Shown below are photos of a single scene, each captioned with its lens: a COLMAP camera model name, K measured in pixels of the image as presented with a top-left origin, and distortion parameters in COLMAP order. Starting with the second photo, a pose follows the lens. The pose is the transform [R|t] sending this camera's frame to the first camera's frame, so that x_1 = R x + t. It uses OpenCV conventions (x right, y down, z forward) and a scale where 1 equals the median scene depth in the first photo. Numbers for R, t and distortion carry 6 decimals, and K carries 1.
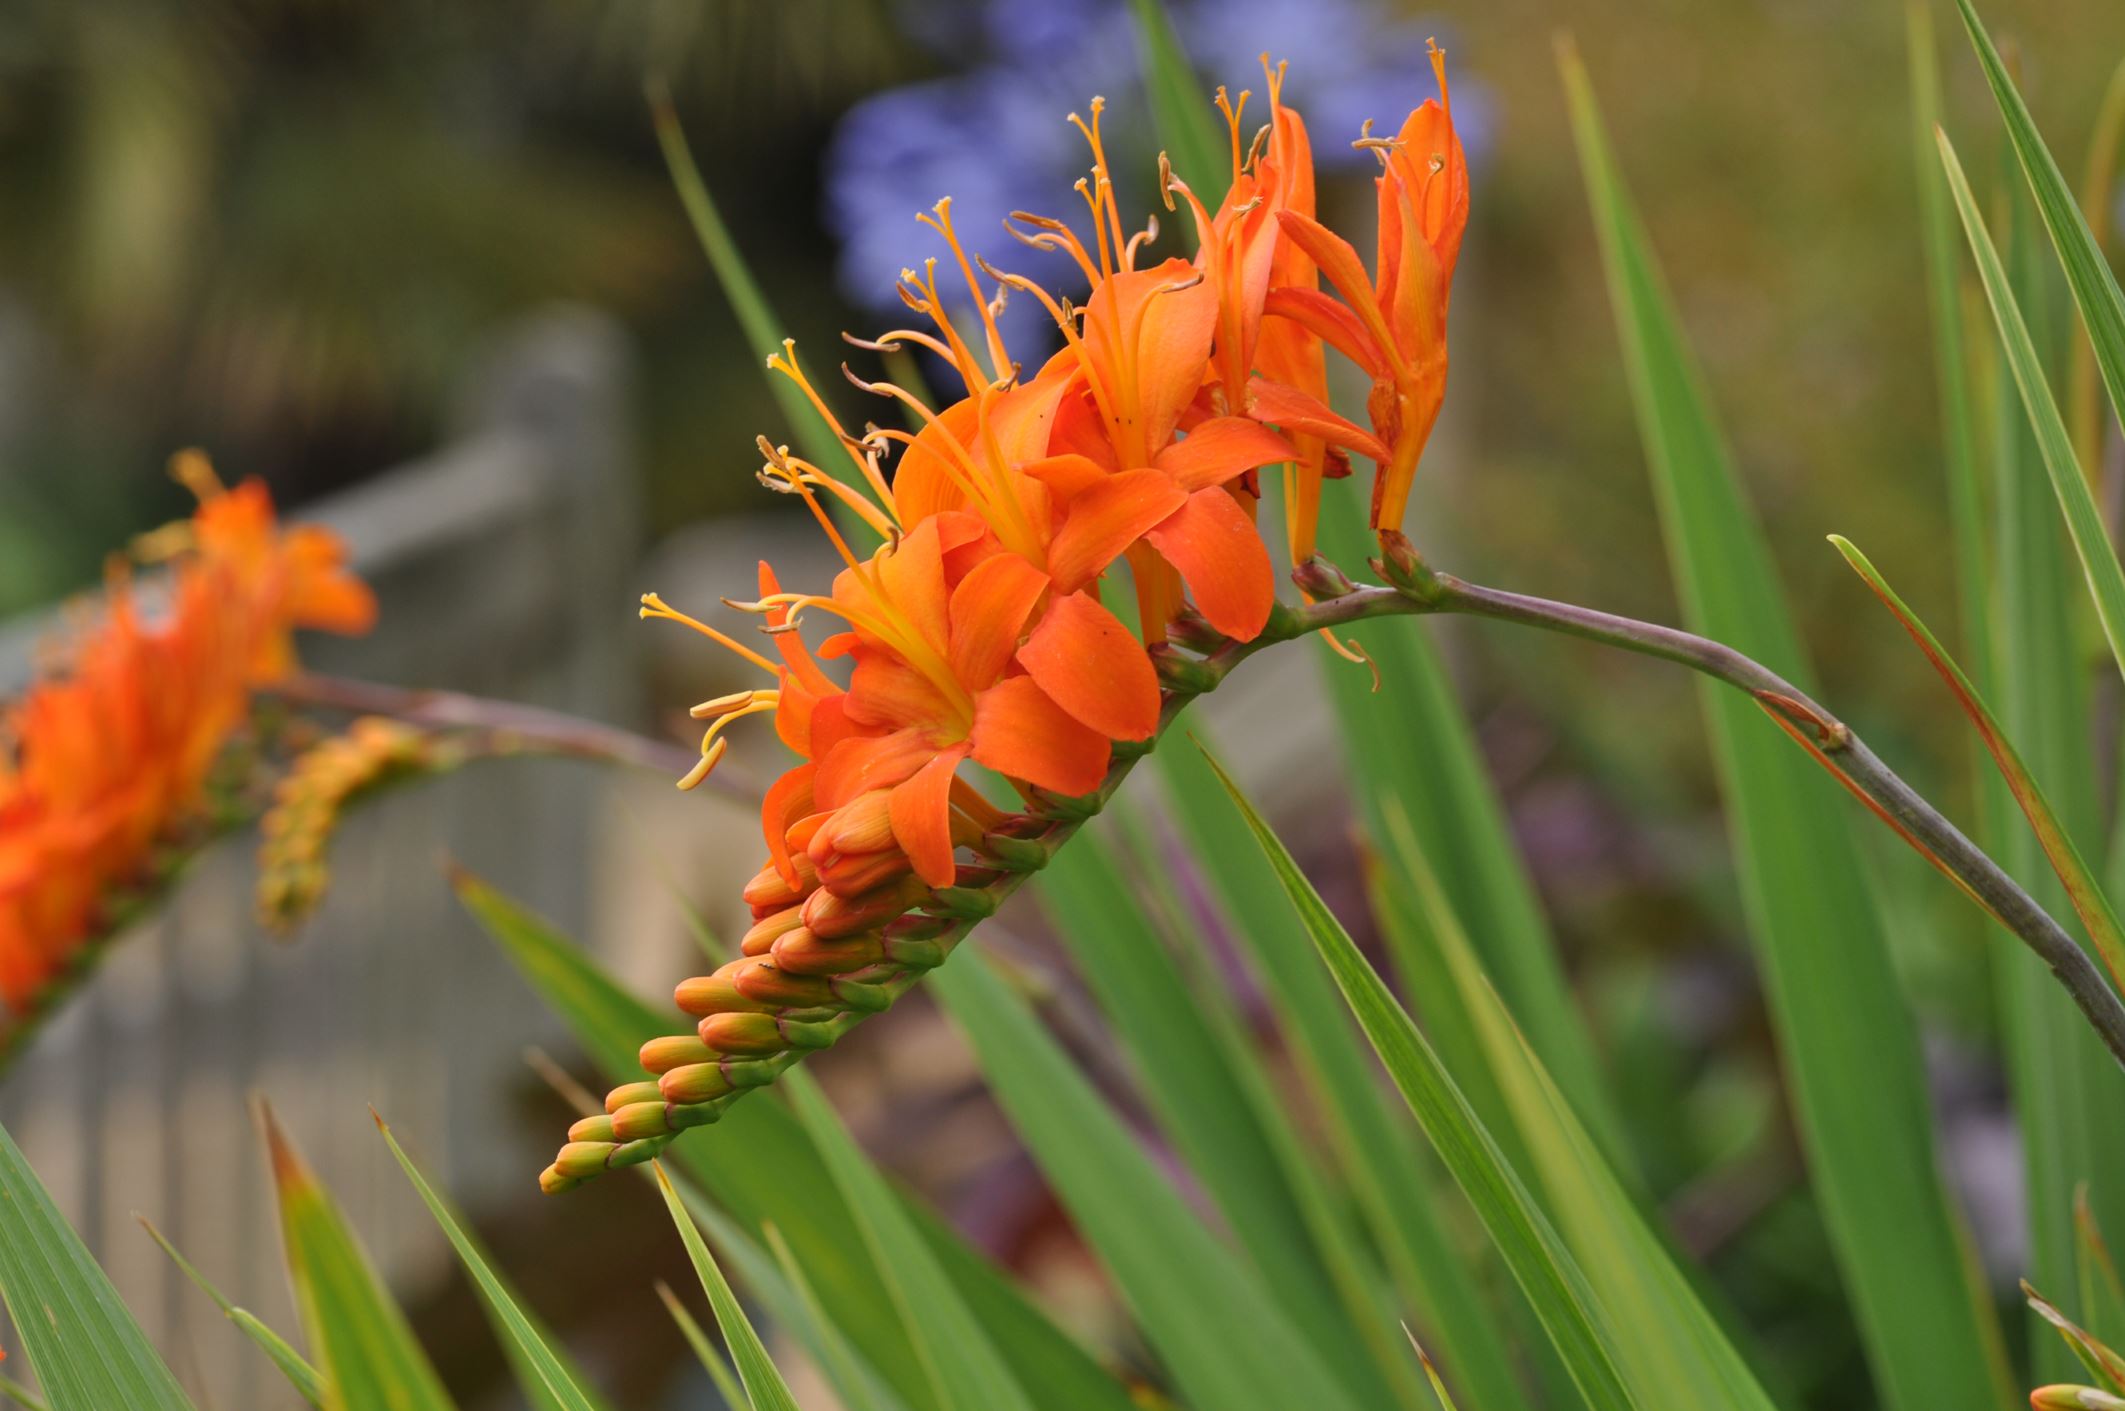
lens RADIAL K [[11477.1, 0, 1062.5], [0, 11477.1, 705.5], [0, 0, 1]] dist [0.373255, 0.377759]
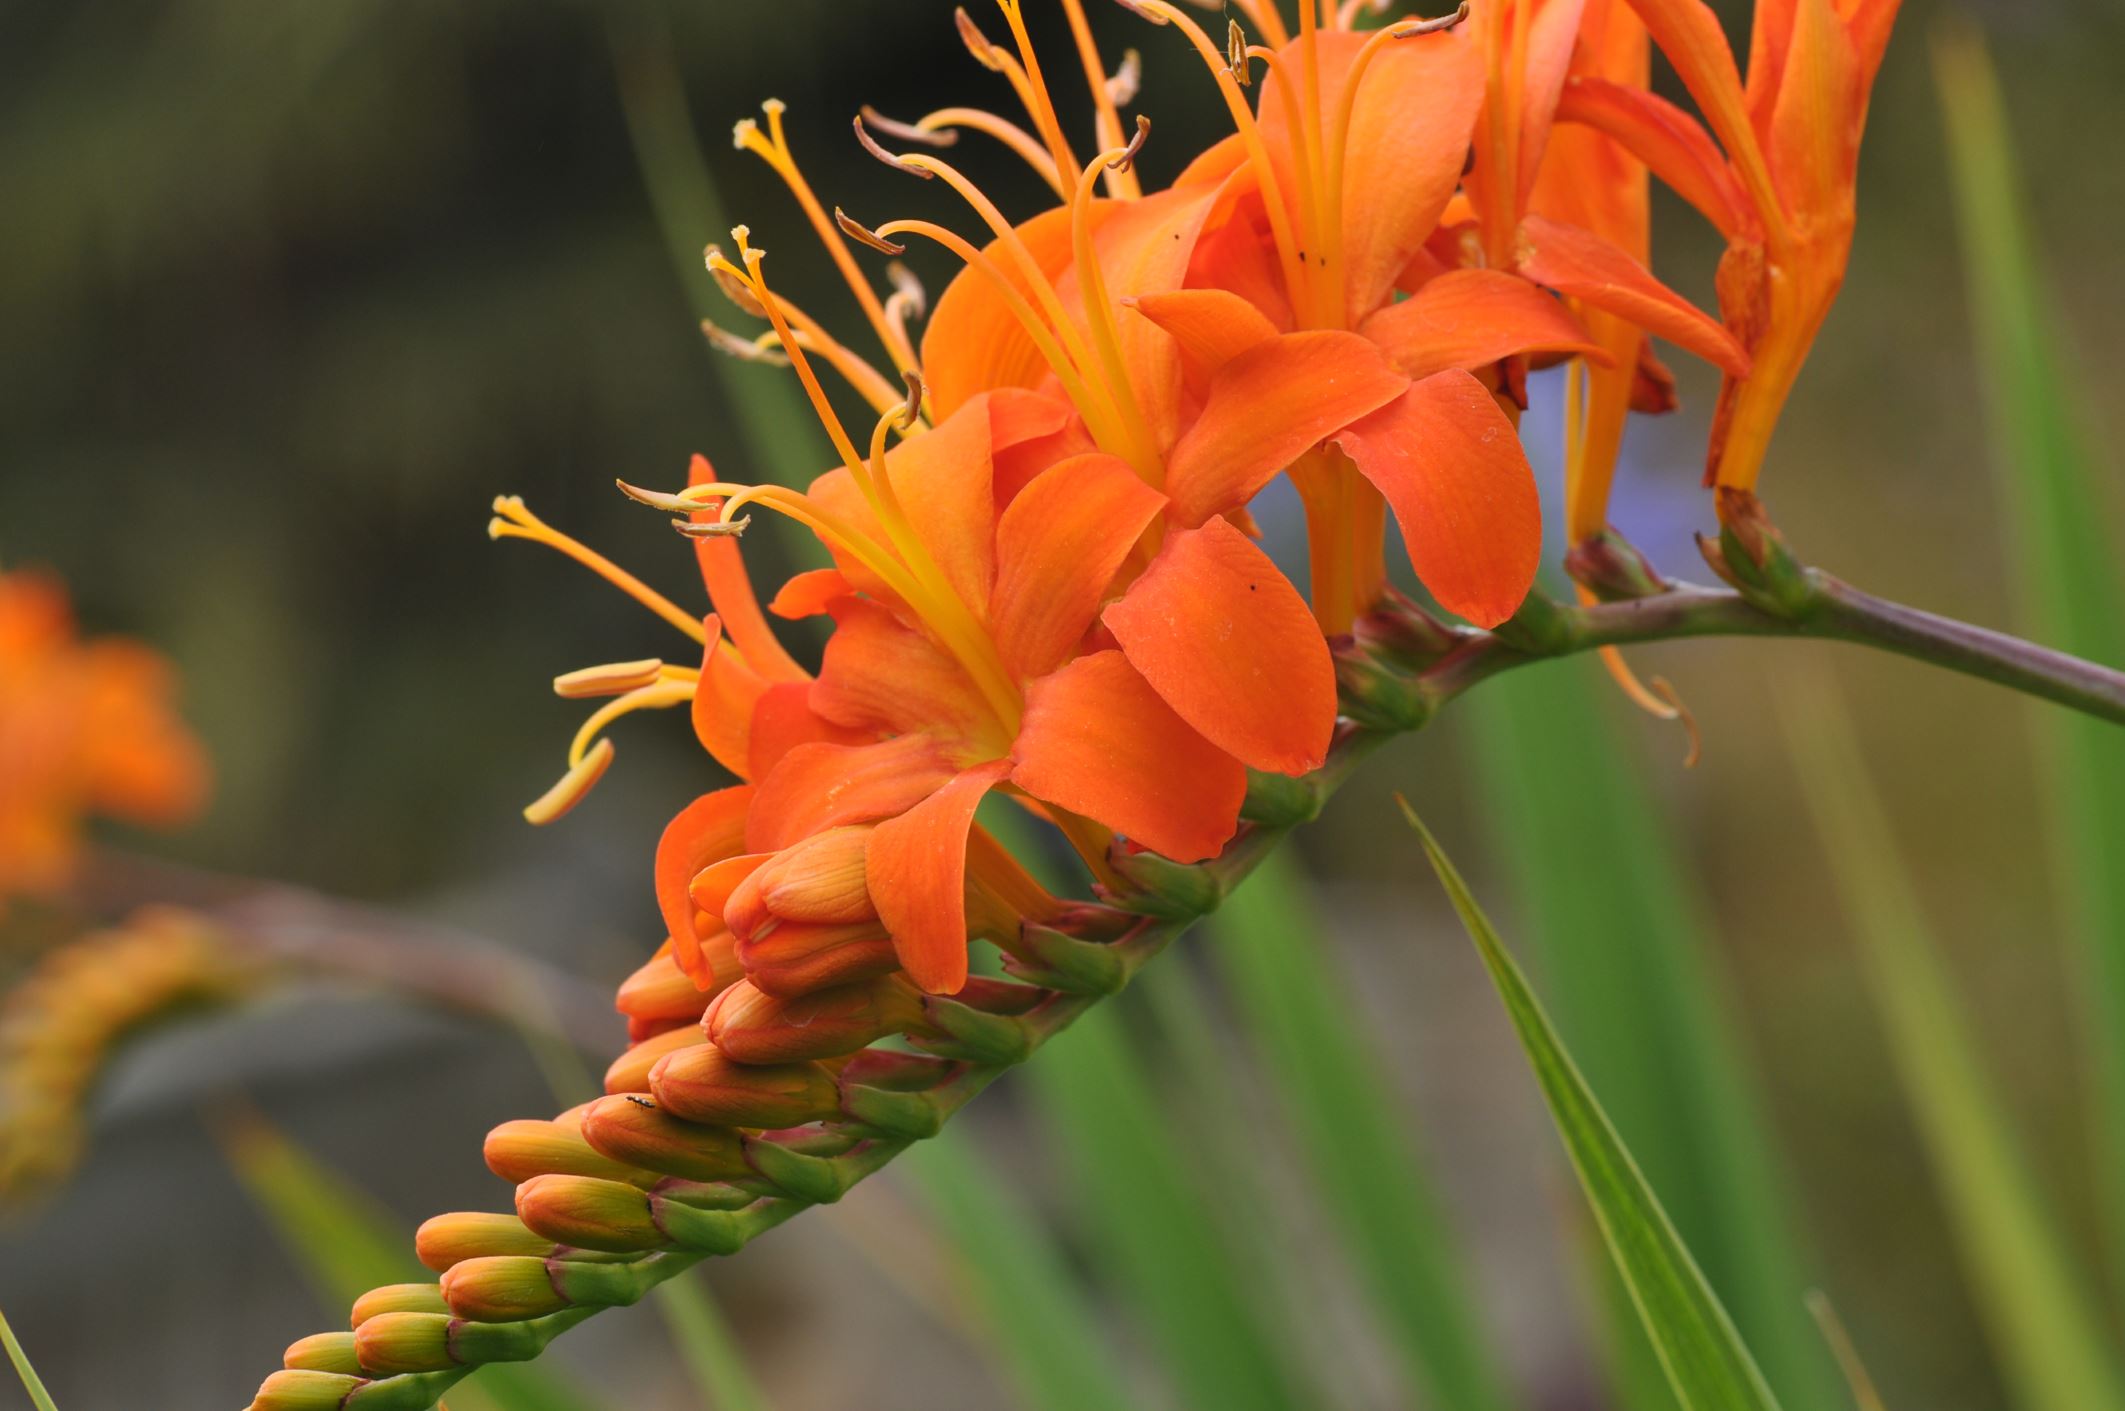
lens RADIAL K [[11477.1, 0, 1062.5], [0, 11477.1, 705.5], [0, 0, 1]] dist [0.373255, 0.377759]
pose [[0.996265, 0.085035, -0.014974, 0.003273], [-0.085857, 0.994029, -0.067347, 0.040215], [0.009158, 0.068382, 0.997617, 0.400886]]
